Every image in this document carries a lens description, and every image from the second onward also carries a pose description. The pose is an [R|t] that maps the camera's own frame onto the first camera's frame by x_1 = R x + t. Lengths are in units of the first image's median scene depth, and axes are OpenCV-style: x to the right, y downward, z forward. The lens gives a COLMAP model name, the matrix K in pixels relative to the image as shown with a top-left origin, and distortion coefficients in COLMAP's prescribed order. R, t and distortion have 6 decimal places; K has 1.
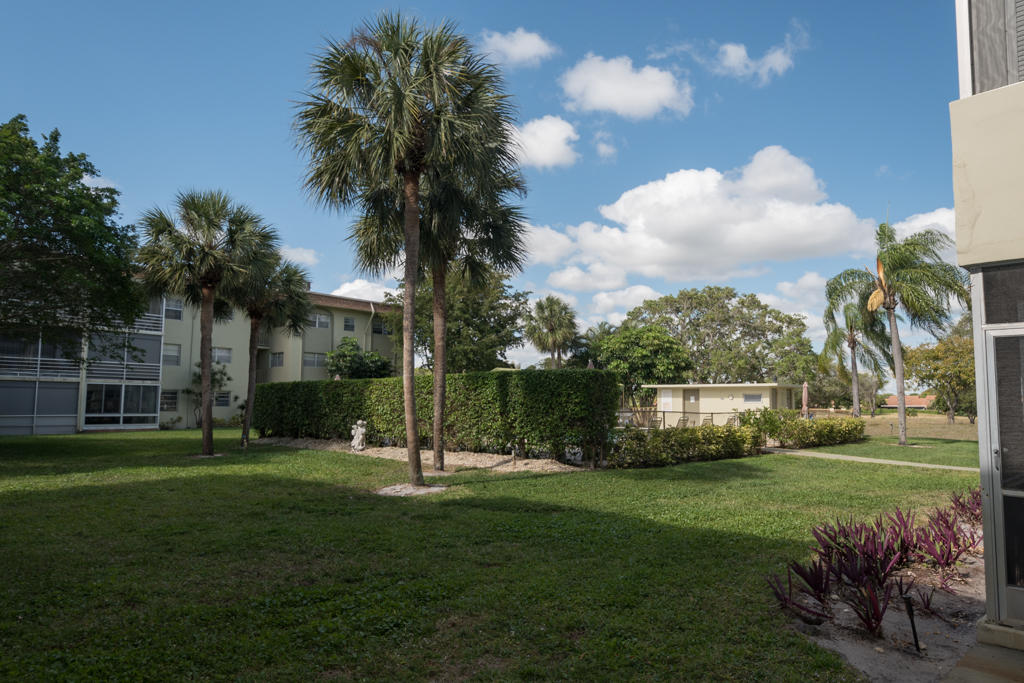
lens RADIAL K [[650.8, 0, 512.8], [0, 650.8, 342.2], [0, 0, 1]] dist [0.002090, 0.000365]
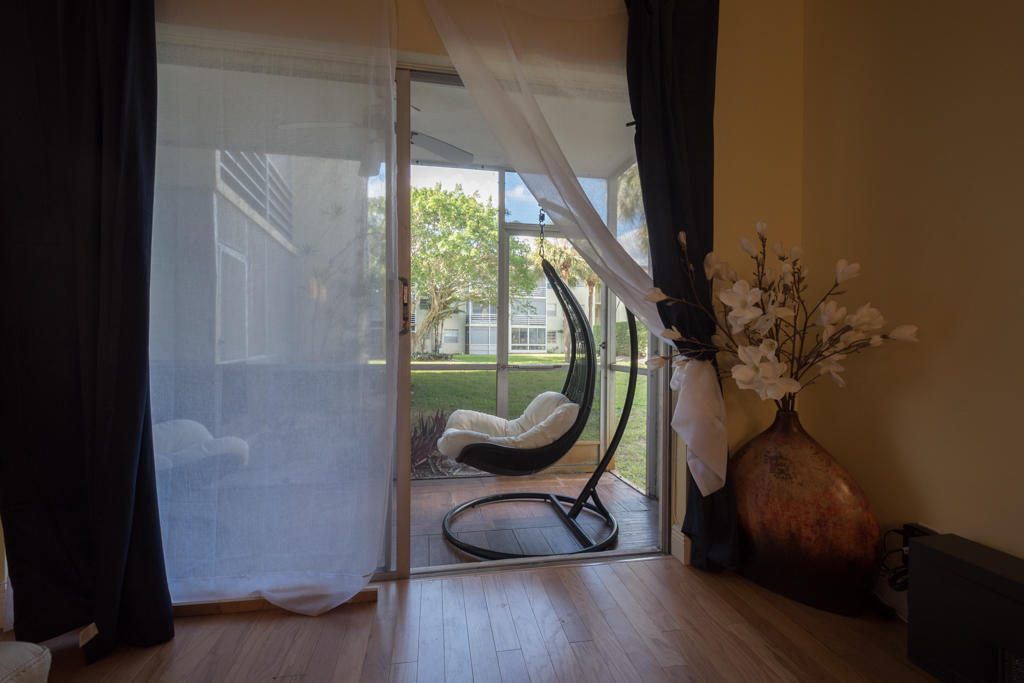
lens RADIAL K [[482.0, 0, 511.2], [0, 482.0, 343.2], [0, 0, 1]] dist [-0.000020, 0.000000]
pose [[0.837565, -0.001362, -0.546336, 0.085280], [0.051704, 0.995706, 0.076784, 0.003862], [0.543885, -0.092559, 0.834039, -0.131456]]
